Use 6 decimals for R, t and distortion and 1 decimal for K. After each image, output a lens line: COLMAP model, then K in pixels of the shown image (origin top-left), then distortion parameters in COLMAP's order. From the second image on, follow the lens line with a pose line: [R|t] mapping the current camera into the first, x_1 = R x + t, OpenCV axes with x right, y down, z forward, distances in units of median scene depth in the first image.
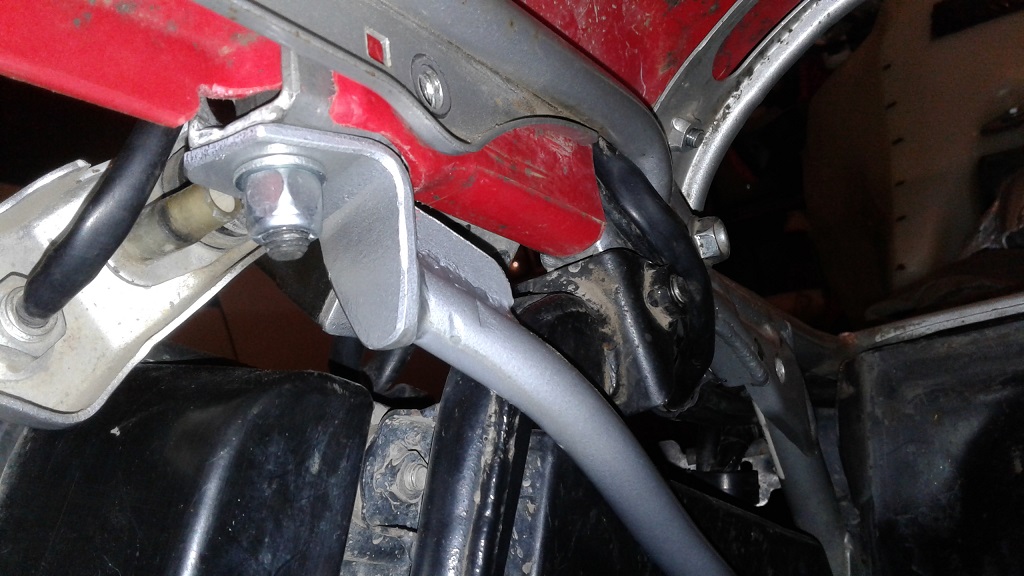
lens RADIAL K [[823.6, 0, 534.5], [0, 823.6, 289.6], [0, 0, 1]] dist [0.001646, -0.001928]
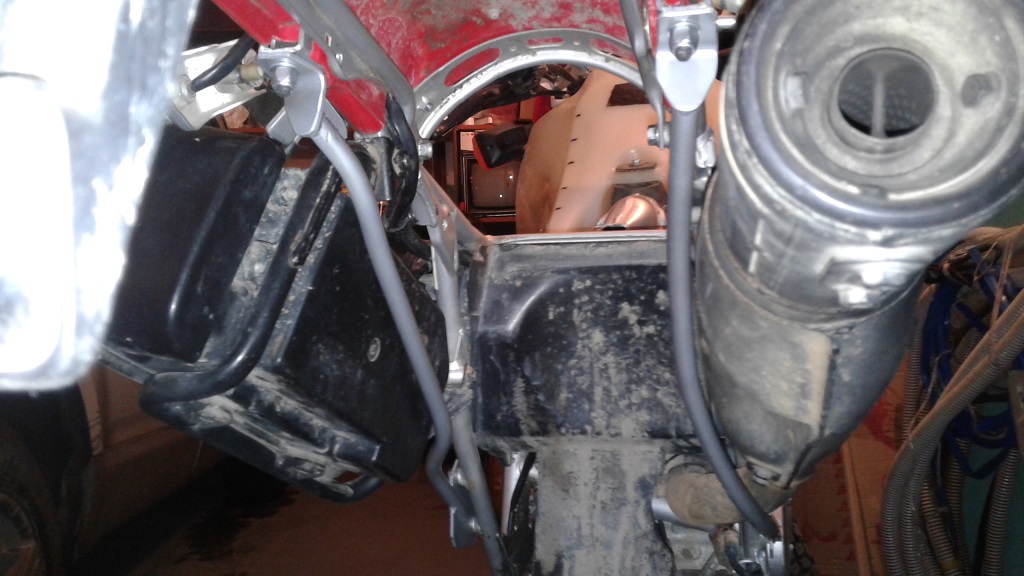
lens RADIAL K [[882.7, 0, 512.0], [0, 882.7, 288.0], [0, 0, 1]] dist [0.052717, -0.146009]
pose [[0.935201, 0.236099, 0.263925, -0.142216], [-0.234078, 0.971413, -0.039558, 0.407458], [-0.265719, -0.024785, 0.963732, -1.684623]]
